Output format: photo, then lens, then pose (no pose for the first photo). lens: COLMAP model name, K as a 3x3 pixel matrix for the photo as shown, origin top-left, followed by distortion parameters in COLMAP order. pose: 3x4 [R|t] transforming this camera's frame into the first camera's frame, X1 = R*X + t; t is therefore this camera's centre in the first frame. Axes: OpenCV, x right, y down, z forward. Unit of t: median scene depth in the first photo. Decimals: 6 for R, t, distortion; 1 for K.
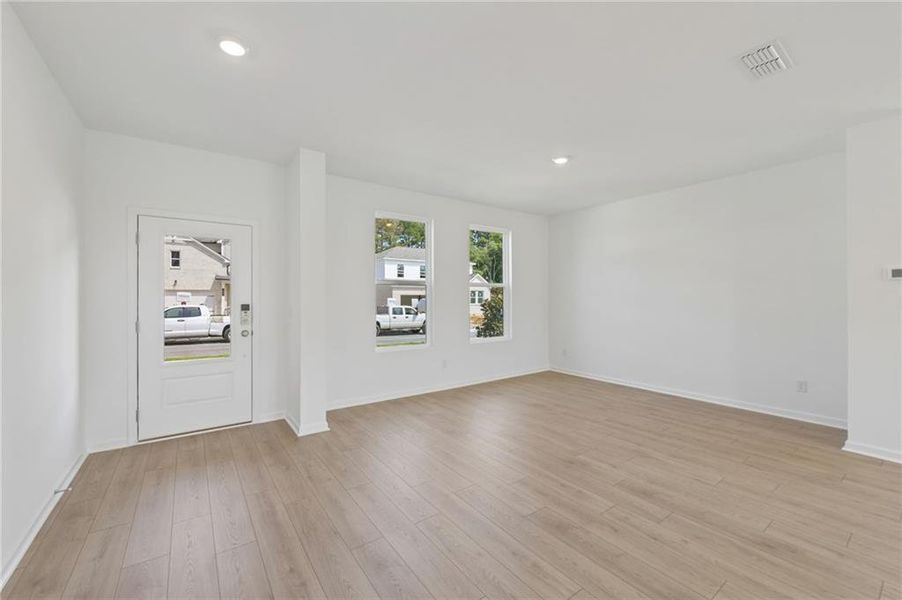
lens RADIAL K [[363.3, 0, 444.6], [0, 363.3, 297.3], [0, 0, 1]] dist [-0.002723, -0.000380]
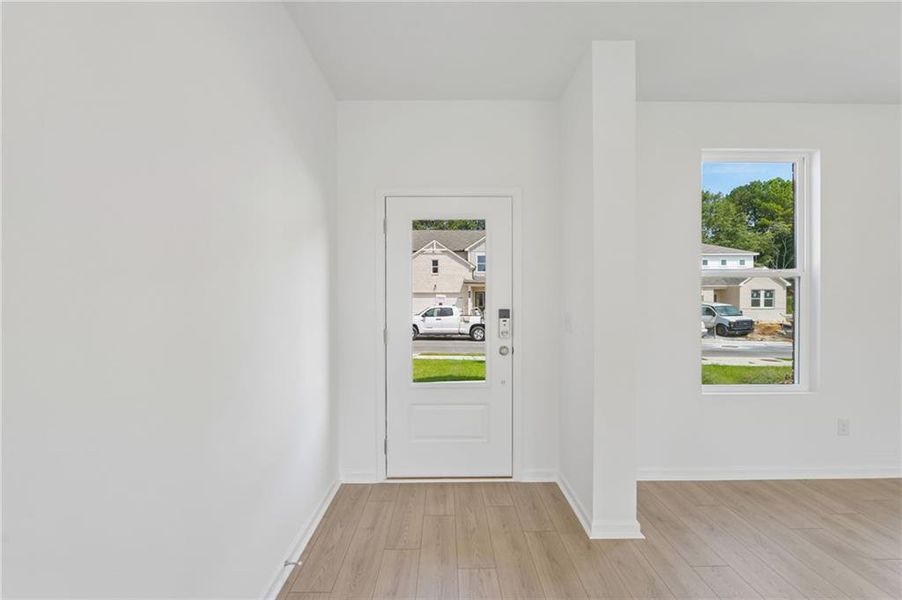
lens RADIAL K [[363.3, 0, 444.6], [0, 363.3, 297.3], [0, 0, 1]] dist [-0.002723, -0.000380]
pose [[0.816799, -0.003886, -0.576909, -0.236859], [0.001371, 0.999988, -0.004796, -0.000335], [0.576920, 0.003127, 0.816795, 0.359446]]
